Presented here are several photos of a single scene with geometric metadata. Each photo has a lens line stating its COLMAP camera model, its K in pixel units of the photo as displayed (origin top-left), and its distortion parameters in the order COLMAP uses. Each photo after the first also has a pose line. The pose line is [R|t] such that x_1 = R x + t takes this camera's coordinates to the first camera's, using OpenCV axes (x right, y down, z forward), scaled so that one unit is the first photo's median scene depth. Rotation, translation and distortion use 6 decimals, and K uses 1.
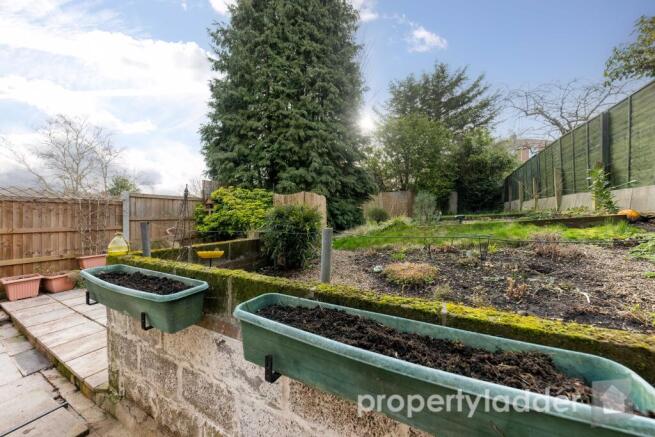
lens RADIAL K [[227.8, 0, 326.2], [0, 227.8, 218.2], [0, 0, 1]] dist [0.006075, -0.001551]
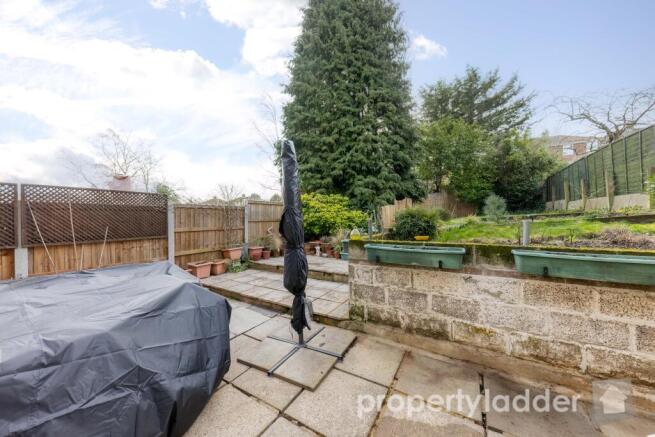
lens RADIAL K [[227.8, 0, 325.0], [0, 227.8, 218.6], [0, 0, 1]] dist [0.006075, -0.001551]
pose [[0.997403, -0.010220, -0.071290, -0.238943], [0.009958, 0.999942, -0.004027, 0.000794], [0.071327, 0.003307, 0.997448, -0.170384]]
